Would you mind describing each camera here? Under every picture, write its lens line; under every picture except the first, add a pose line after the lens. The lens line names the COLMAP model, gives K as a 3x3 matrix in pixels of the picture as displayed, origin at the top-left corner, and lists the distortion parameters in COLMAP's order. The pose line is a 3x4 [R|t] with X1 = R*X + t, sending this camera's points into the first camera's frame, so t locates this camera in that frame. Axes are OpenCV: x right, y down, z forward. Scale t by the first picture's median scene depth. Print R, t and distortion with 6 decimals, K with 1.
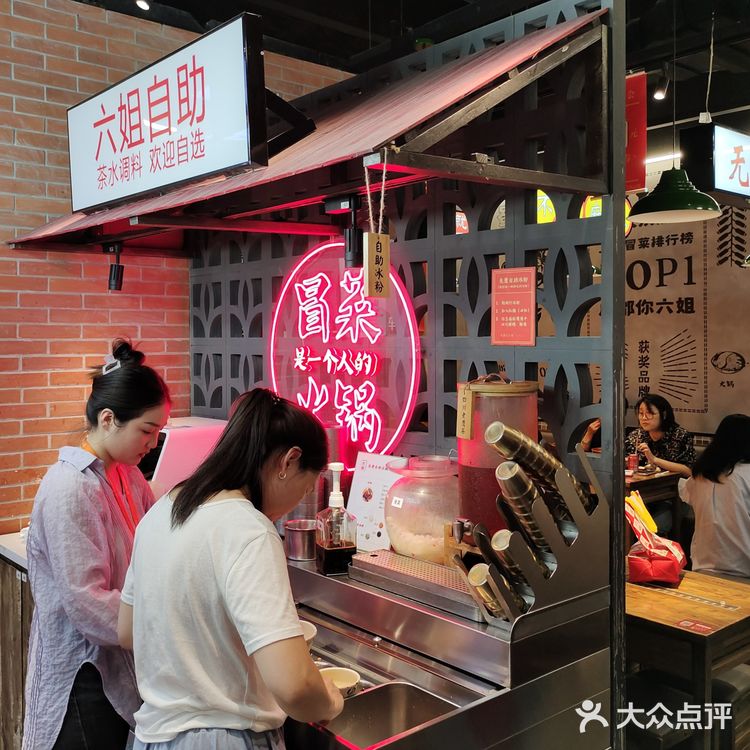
lens RADIAL K [[798.5, 0, 375.0], [0, 798.5, 375.0], [0, 0, 1]] dist [0.023608, 0.013612]
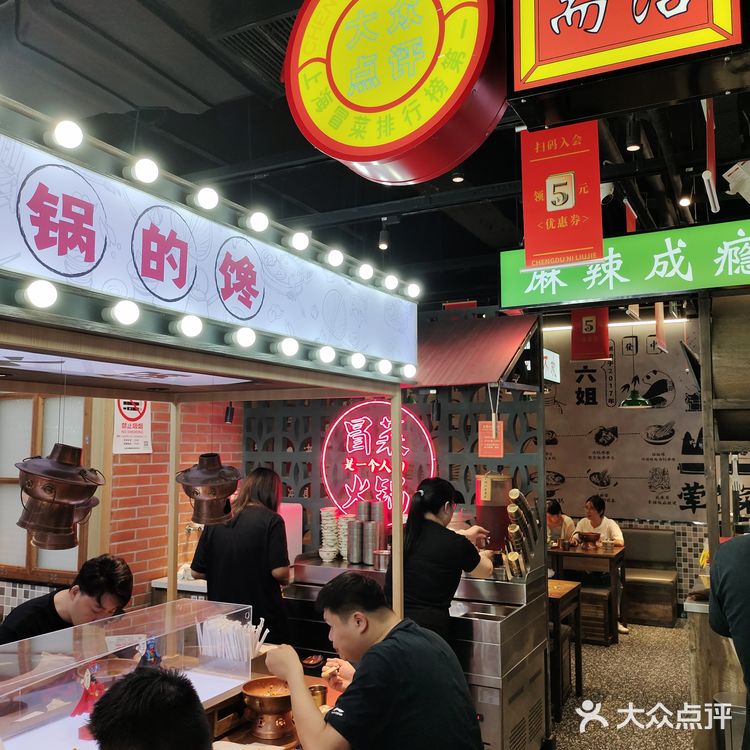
lens RADIAL K [[798.5, 0, 375.0], [0, 798.5, 375.0], [0, 0, 1]] dist [0.023608, 0.013612]
pose [[0.911771, 0.041880, 0.408559, -0.789105], [0.013742, 0.991119, -0.132265, 0.018946], [-0.410470, 0.126210, 0.903098, -0.657914]]
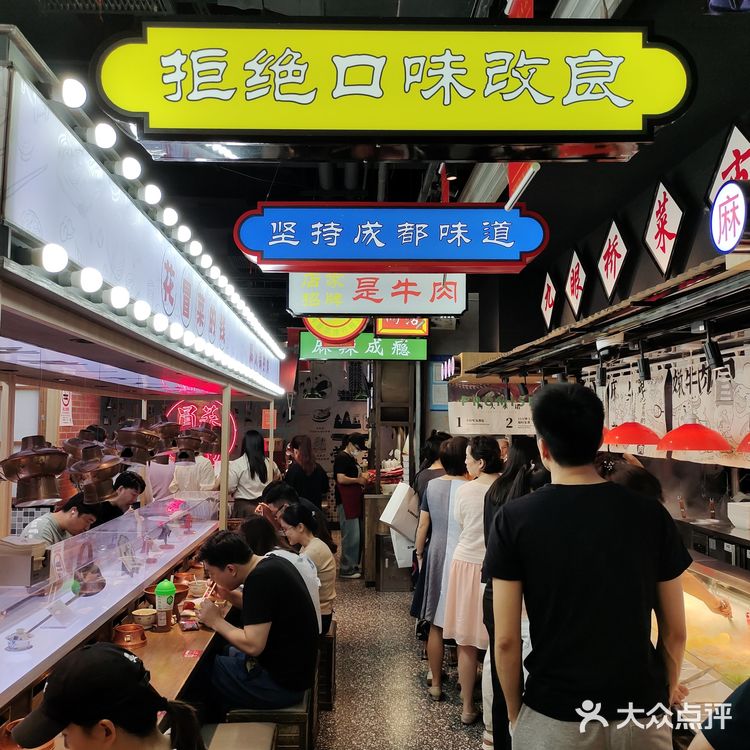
lens RADIAL K [[798.5, 0, 375.0], [0, 798.5, 375.0], [0, 0, 1]] dist [0.023608, 0.013612]
pose [[0.613860, 0.058433, 0.787249, -2.085789], [0.023325, 0.995479, -0.092077, 0.058927], [-0.789070, 0.074885, 0.609722, -1.471805]]
